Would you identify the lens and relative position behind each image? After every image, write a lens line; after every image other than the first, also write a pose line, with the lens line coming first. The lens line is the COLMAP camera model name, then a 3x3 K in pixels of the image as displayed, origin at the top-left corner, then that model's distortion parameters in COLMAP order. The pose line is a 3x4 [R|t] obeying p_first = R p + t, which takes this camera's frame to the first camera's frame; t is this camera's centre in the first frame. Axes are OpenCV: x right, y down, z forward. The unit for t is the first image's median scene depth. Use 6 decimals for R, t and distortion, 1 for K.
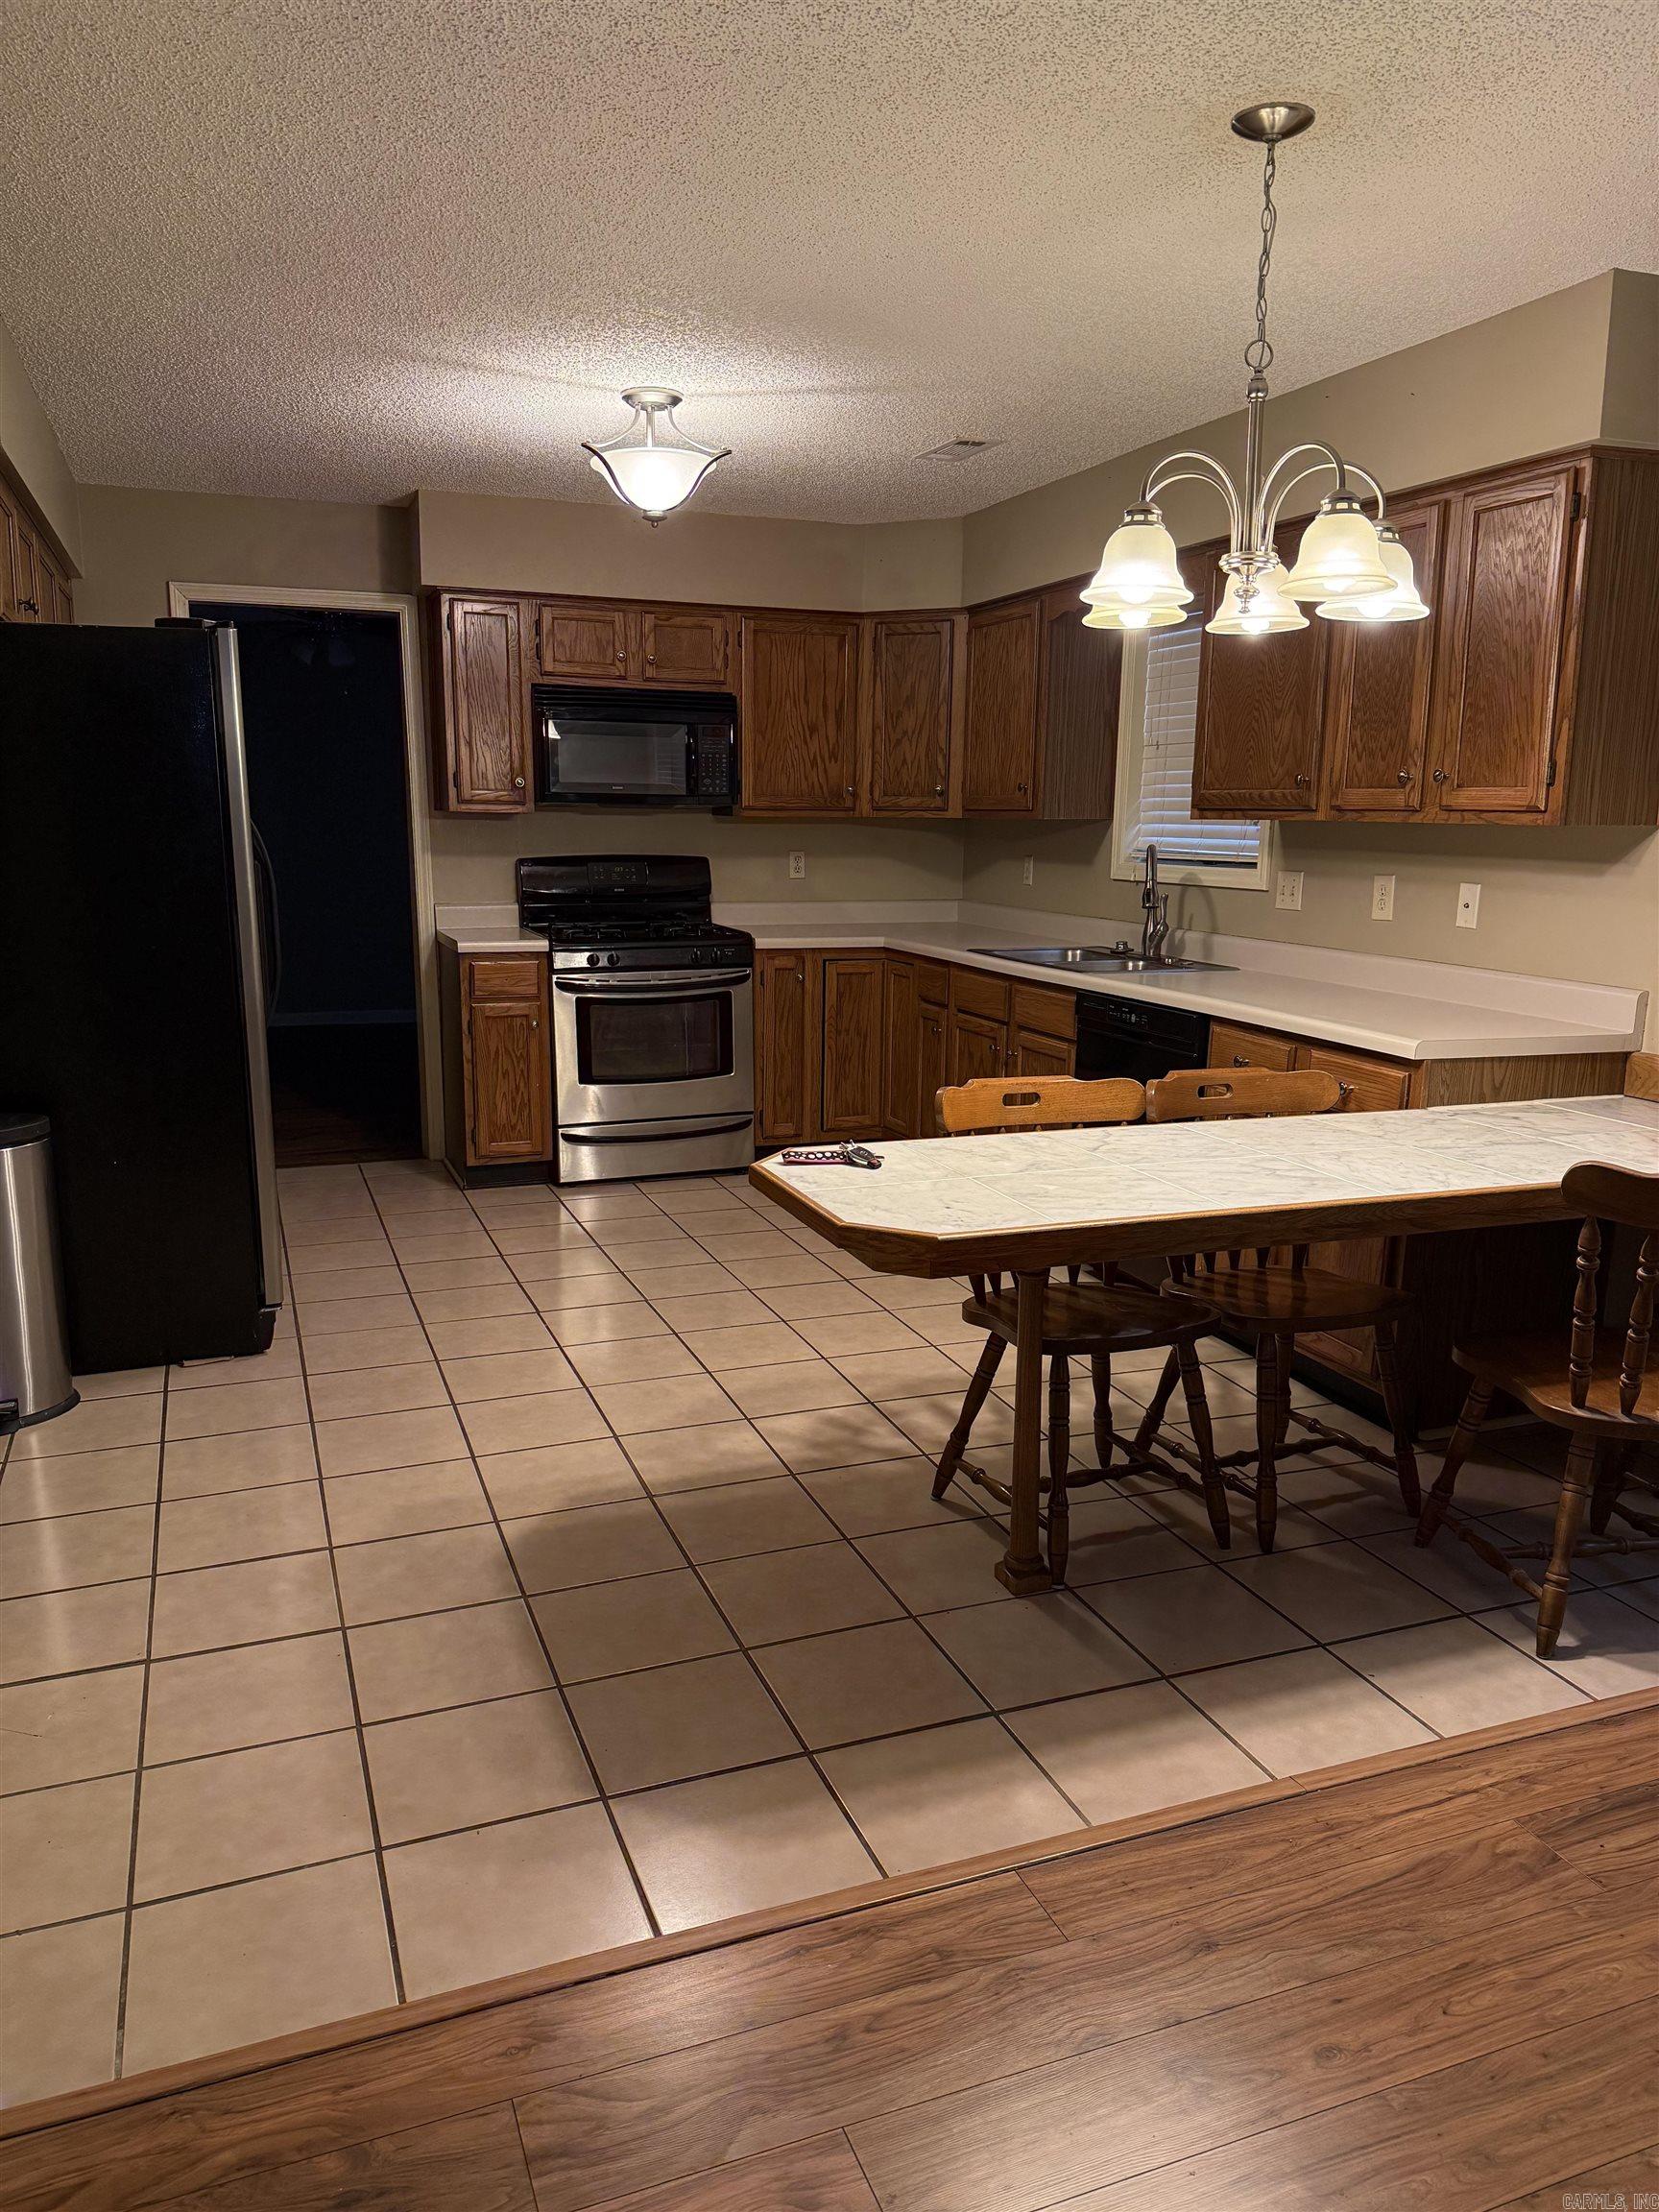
lens RADIAL K [[1550.1, 0, 818.0], [0, 1550.1, 1122.3], [0, 0, 1]] dist [0.057502, -0.070020]
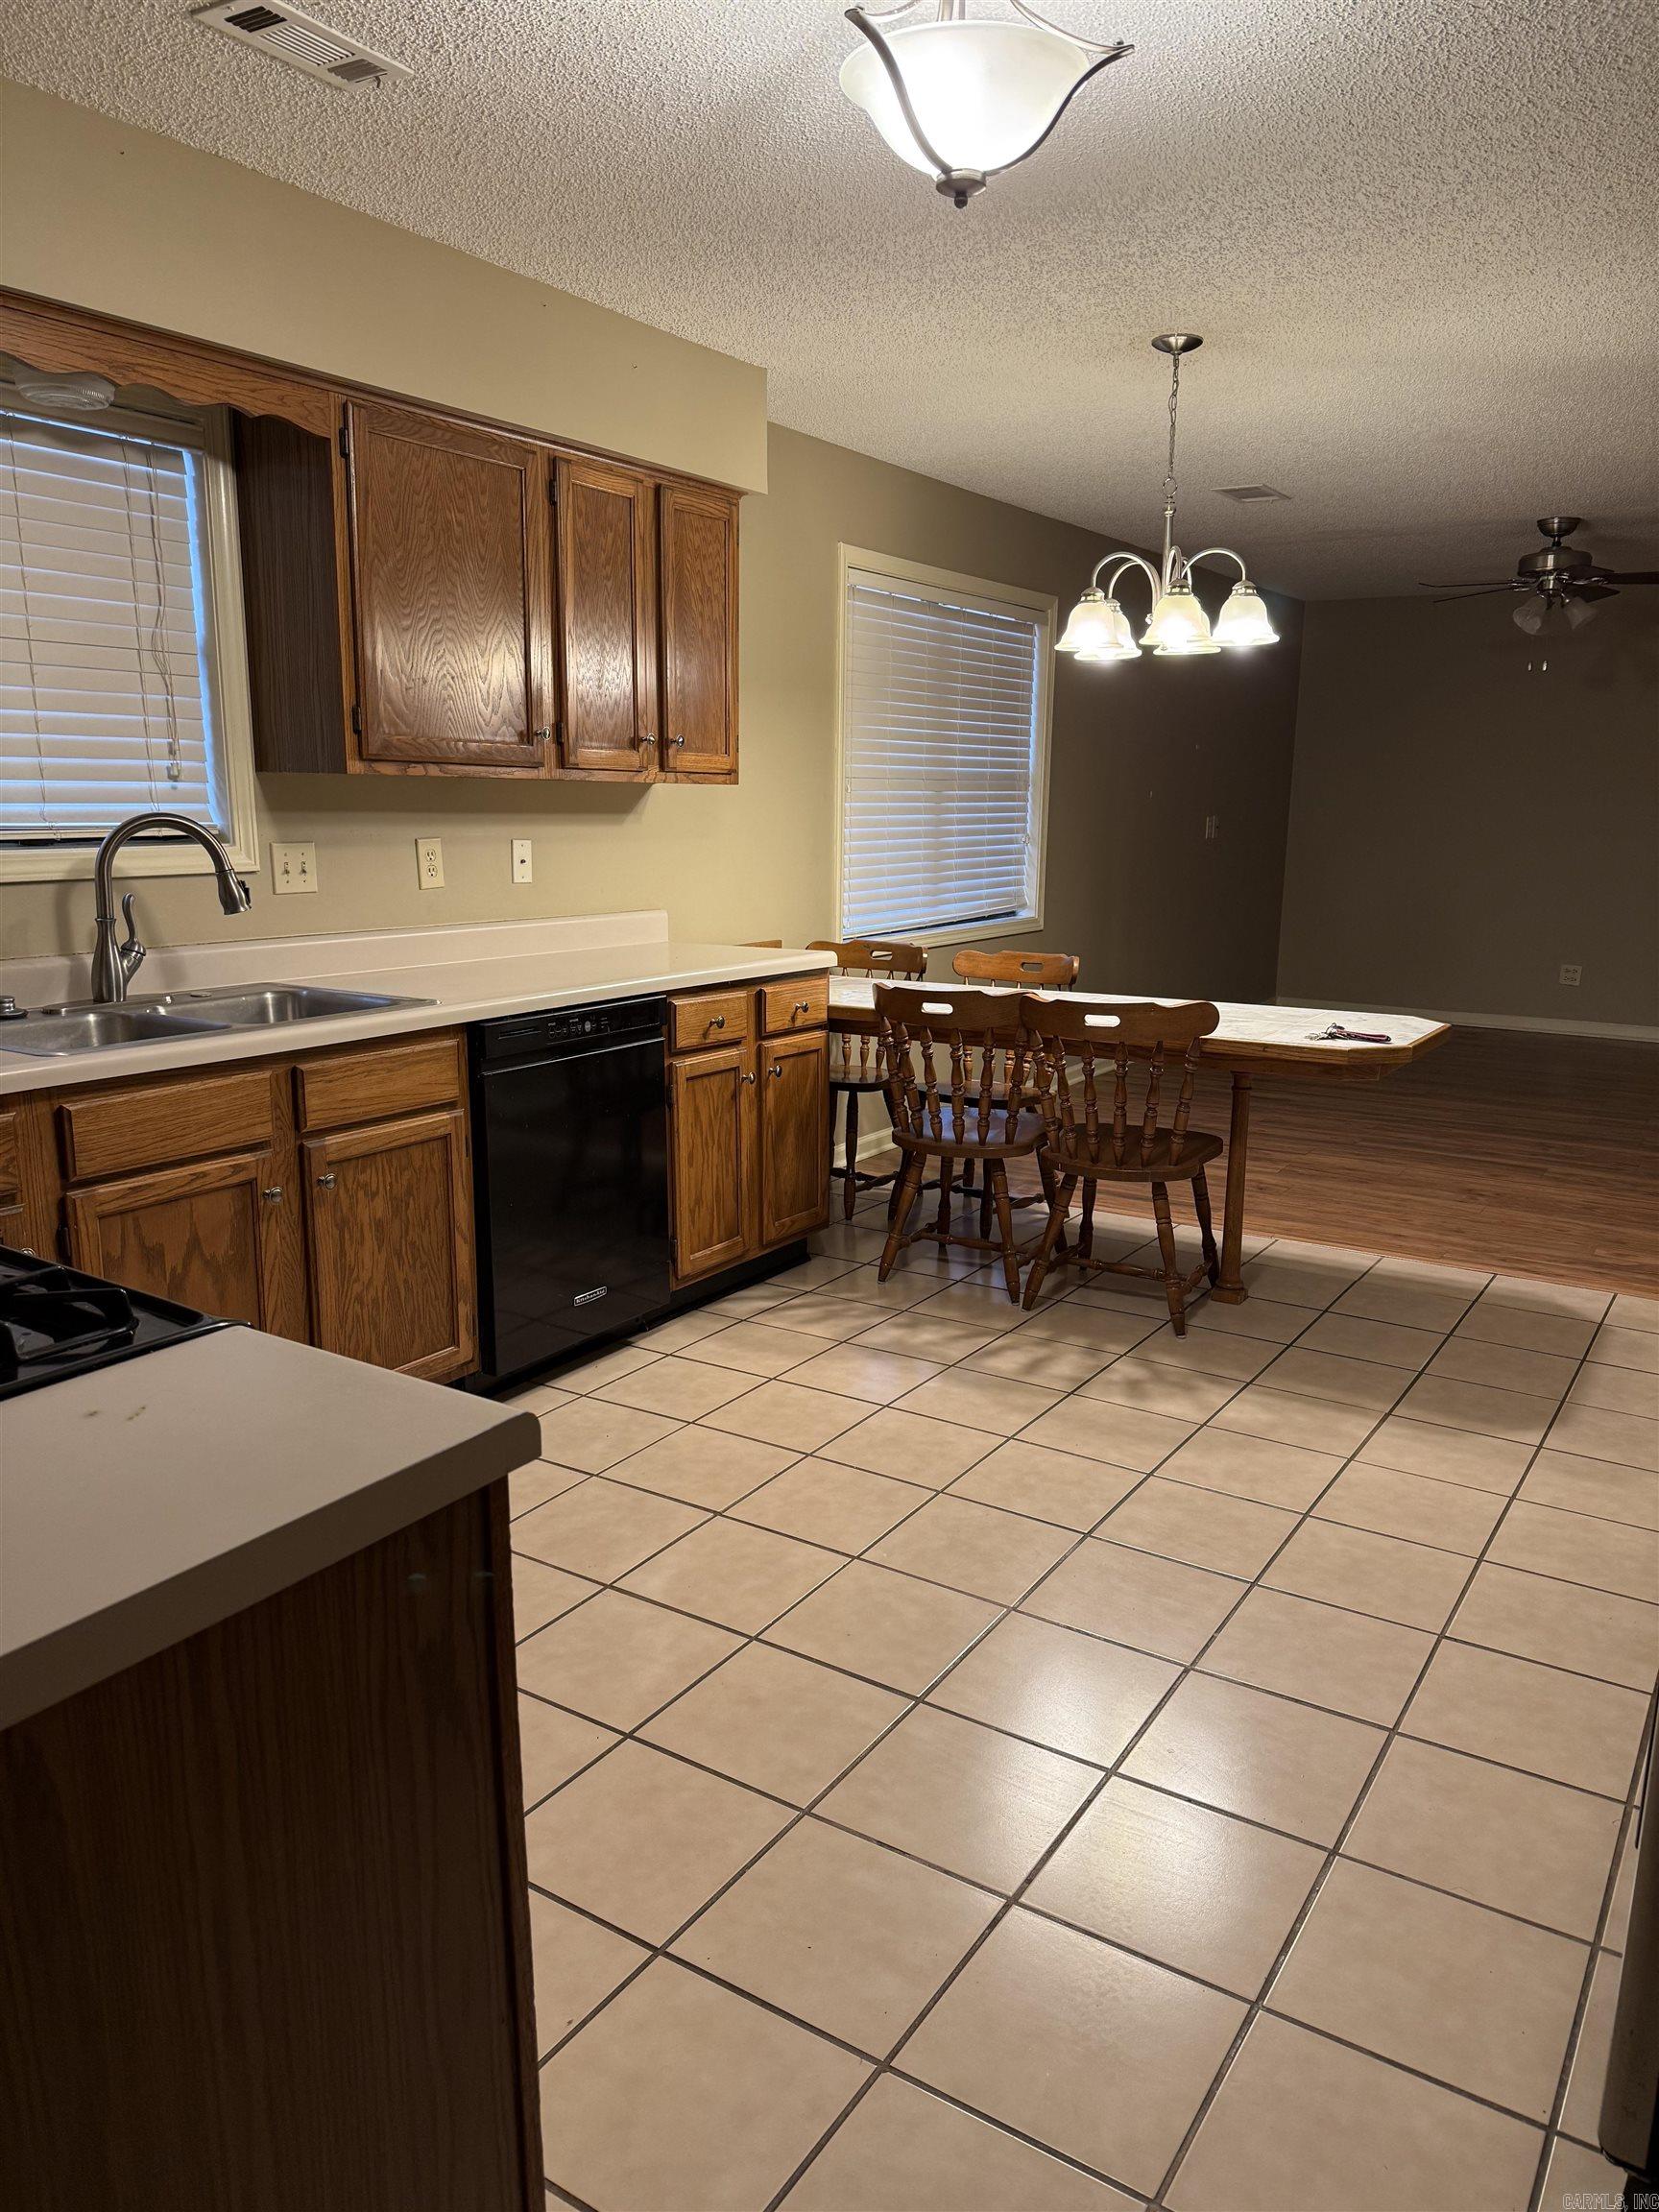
lens RADIAL K [[1550.1, 0, 830.4], [0, 1550.1, 1105.8], [0, 0, 1]] dist [0.057502, -0.070020]
pose [[-0.592950, -0.177503, 0.785431, -0.683020], [0.142945, 0.936707, 0.319605, -0.357305], [-0.792450, 0.301783, -0.530047, 1.789676]]
